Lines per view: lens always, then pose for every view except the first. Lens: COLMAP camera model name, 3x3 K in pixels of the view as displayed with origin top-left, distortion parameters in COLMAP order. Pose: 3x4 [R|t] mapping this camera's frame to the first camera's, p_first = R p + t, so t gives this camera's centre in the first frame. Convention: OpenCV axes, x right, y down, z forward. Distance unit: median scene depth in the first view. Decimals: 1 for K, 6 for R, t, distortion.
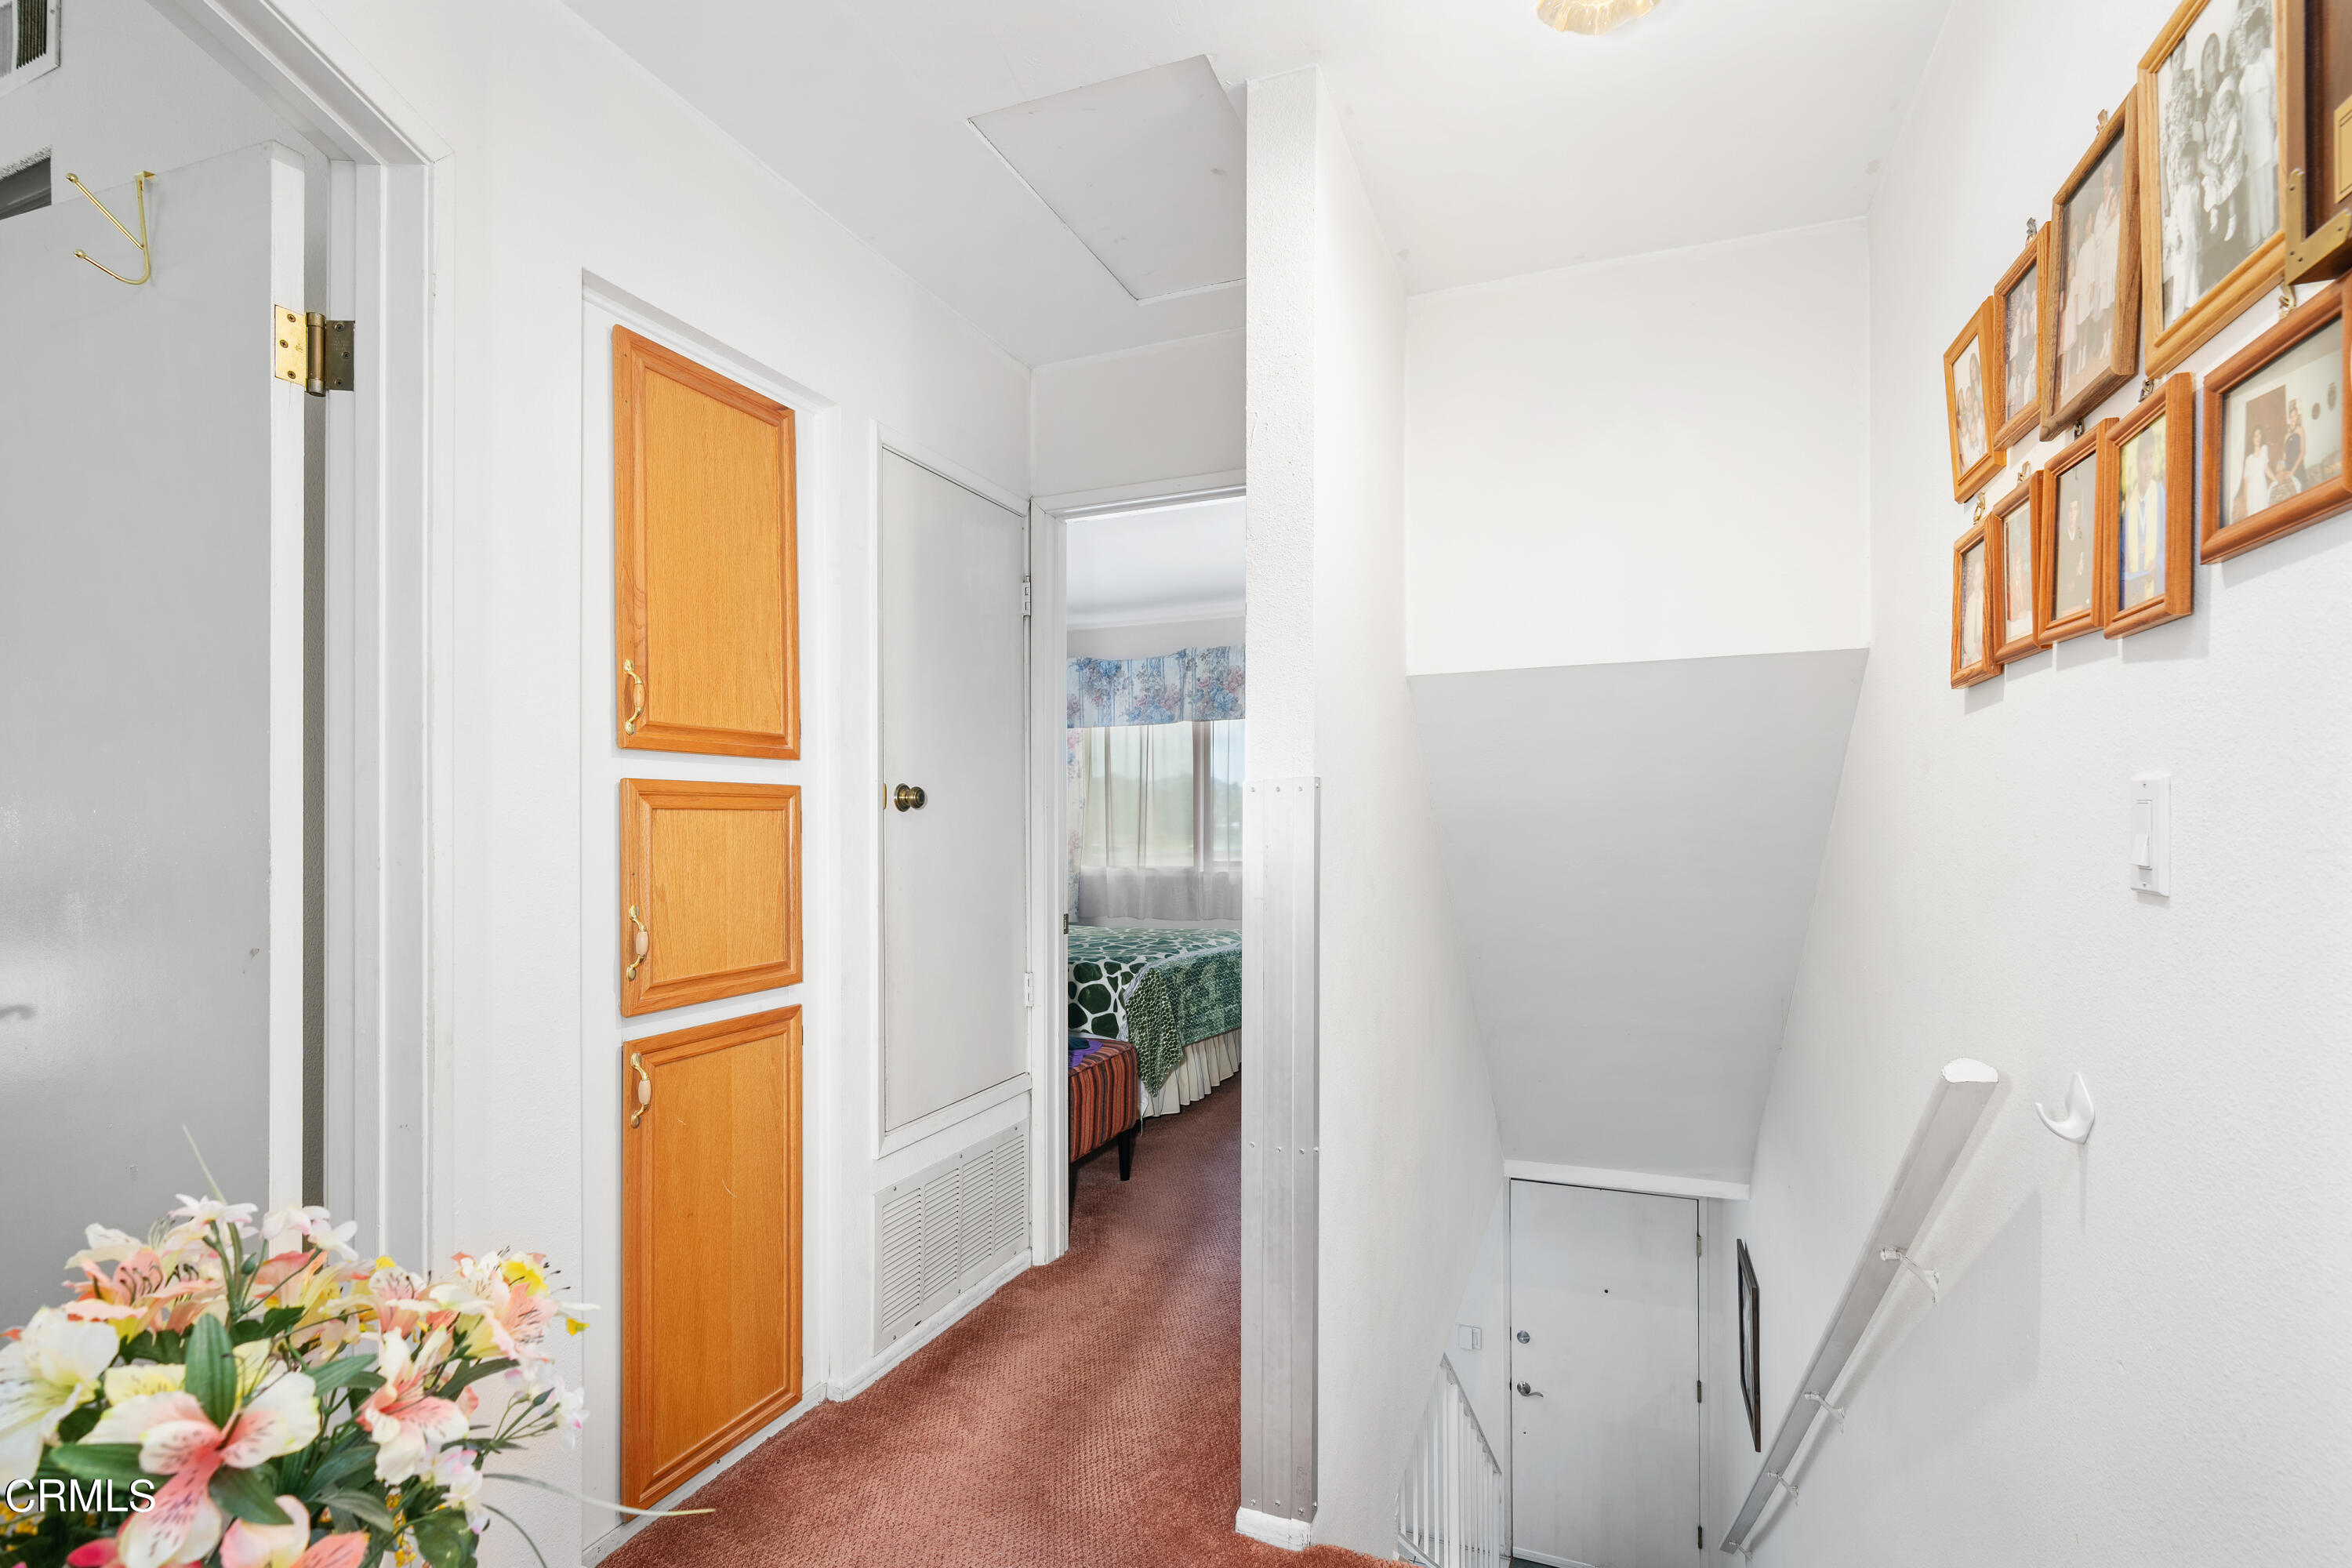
lens RADIAL K [[1076.2, 0, 1190.8], [0, 1076.2, 804.1], [0, 0, 1]] dist [0.000315, 0.000531]
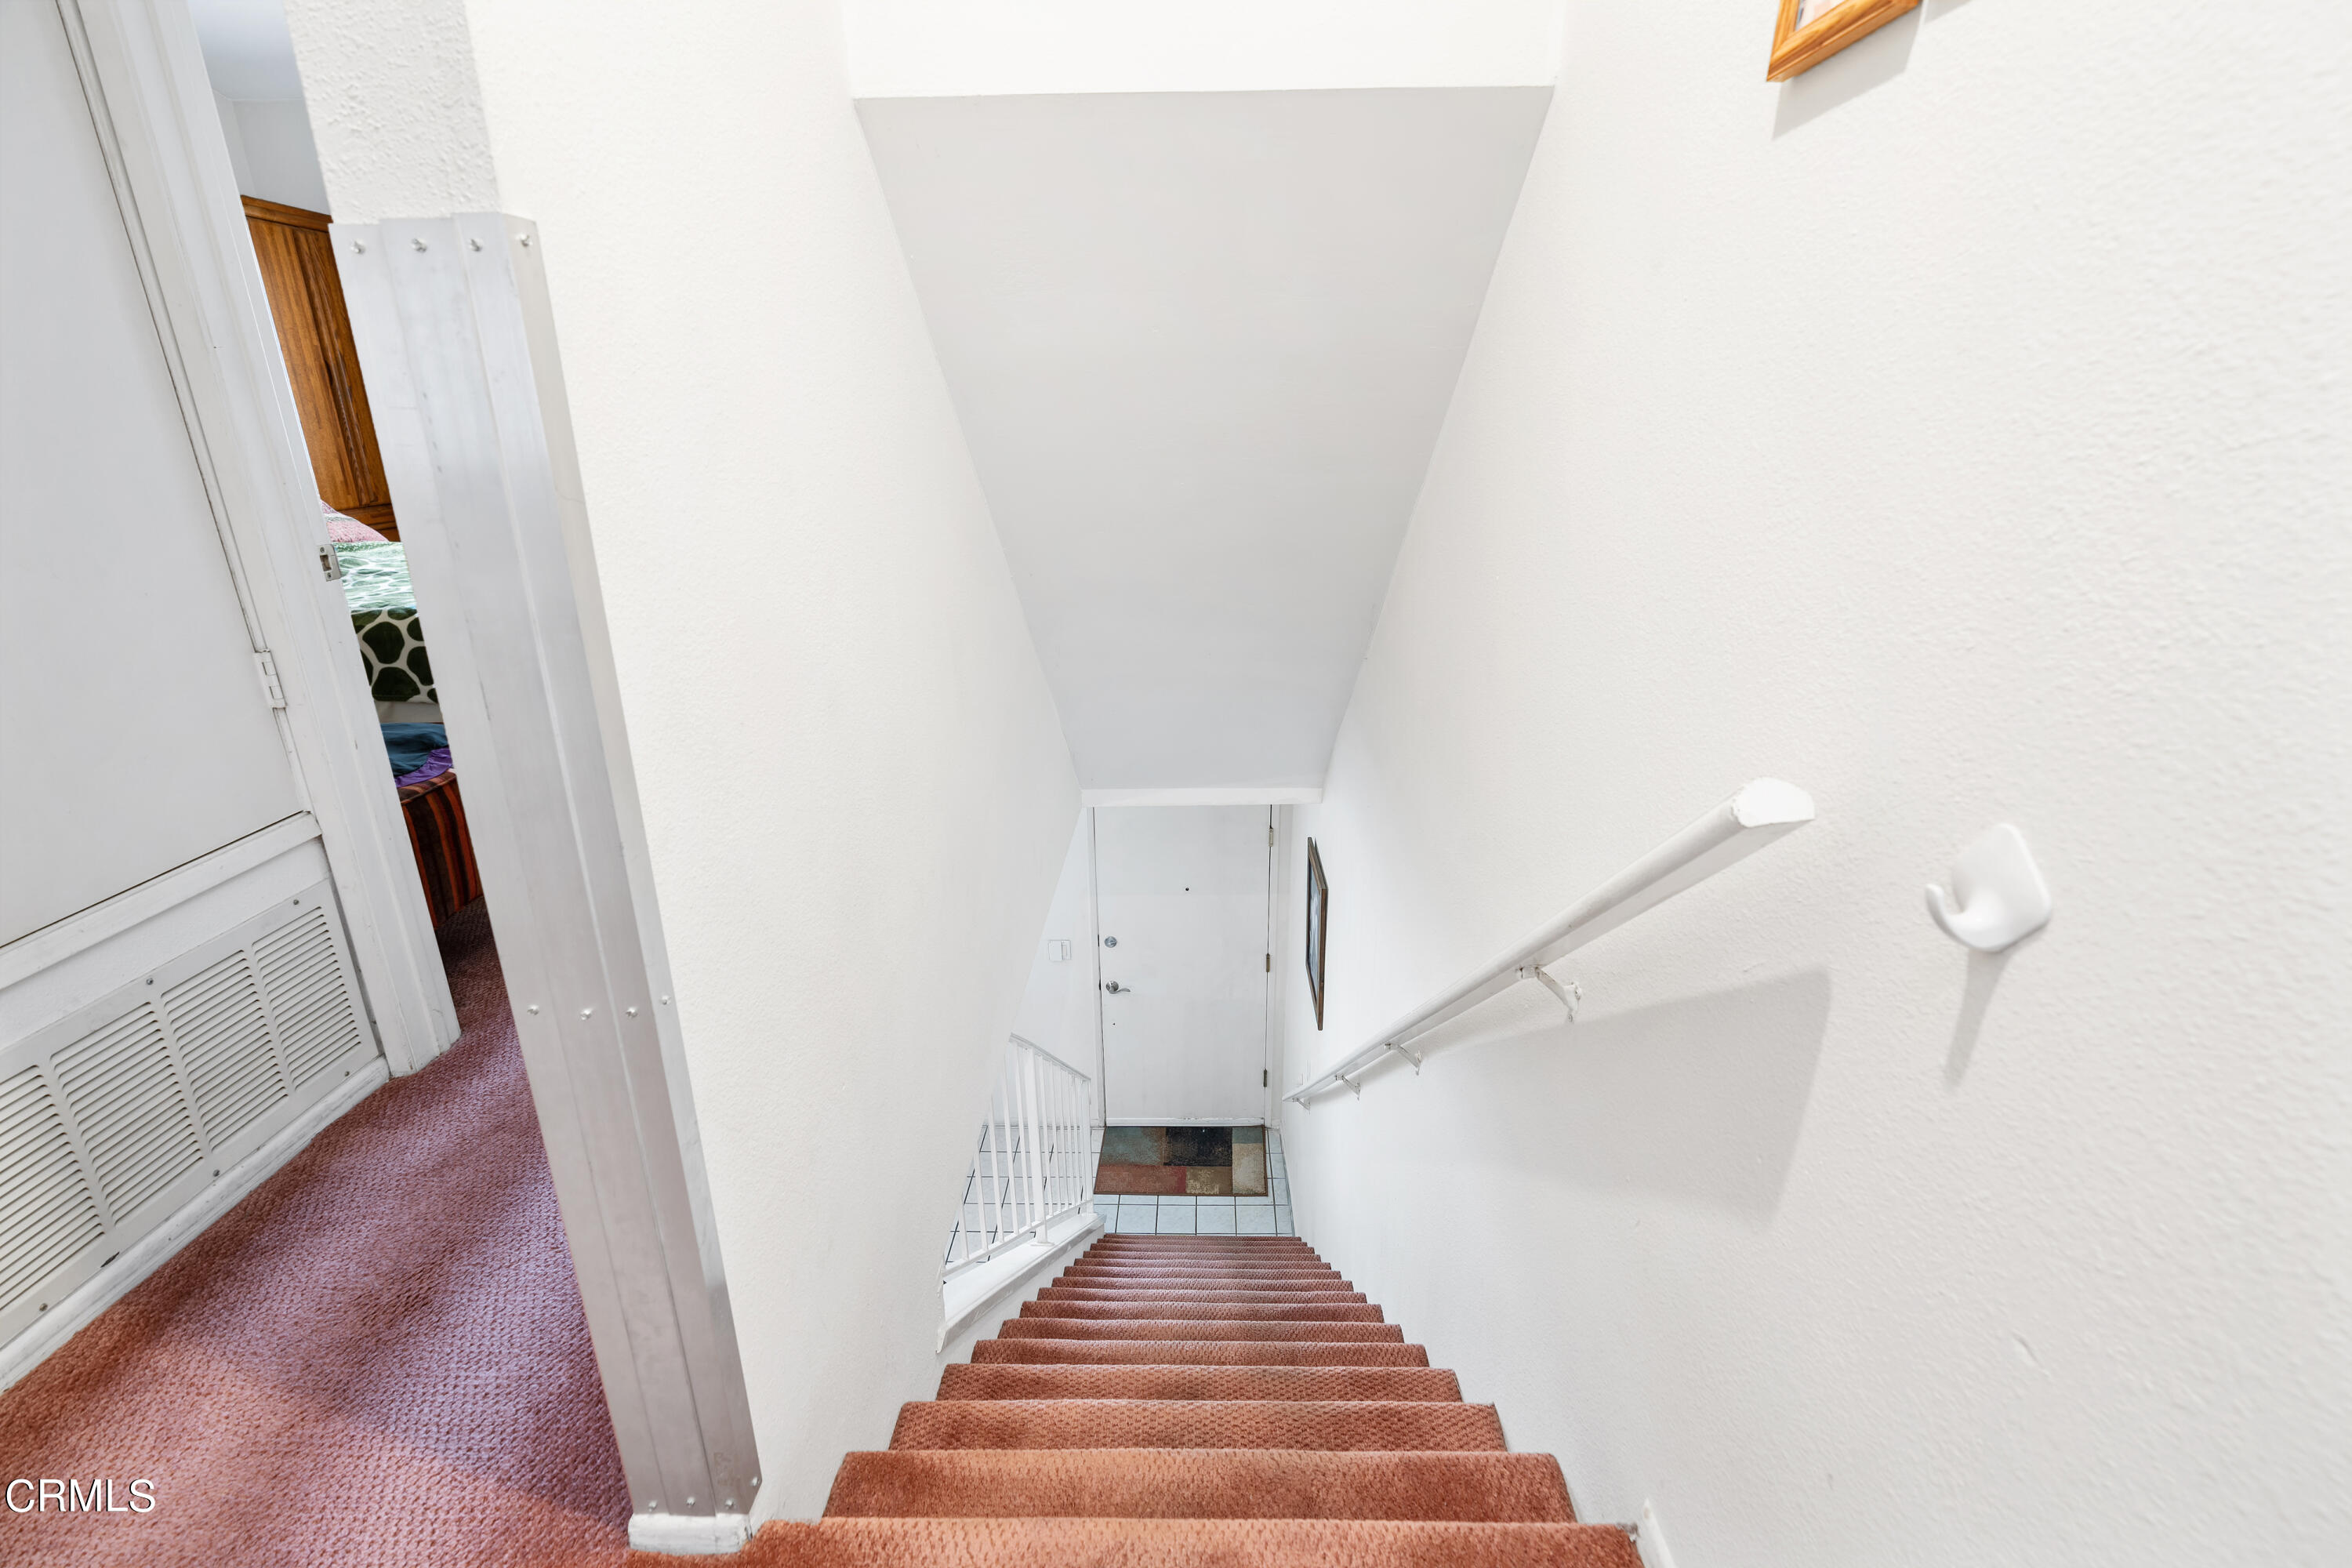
lens RADIAL K [[1076.2, 0, 1190.8], [0, 1076.2, 804.1], [0, 0, 1]] dist [0.000315, 0.000531]
pose [[0.933020, -0.127855, 0.336343, 0.115810], [-0.001947, 0.932936, 0.360038, 0.022058], [-0.359819, -0.336578, 0.870199, 0.284753]]
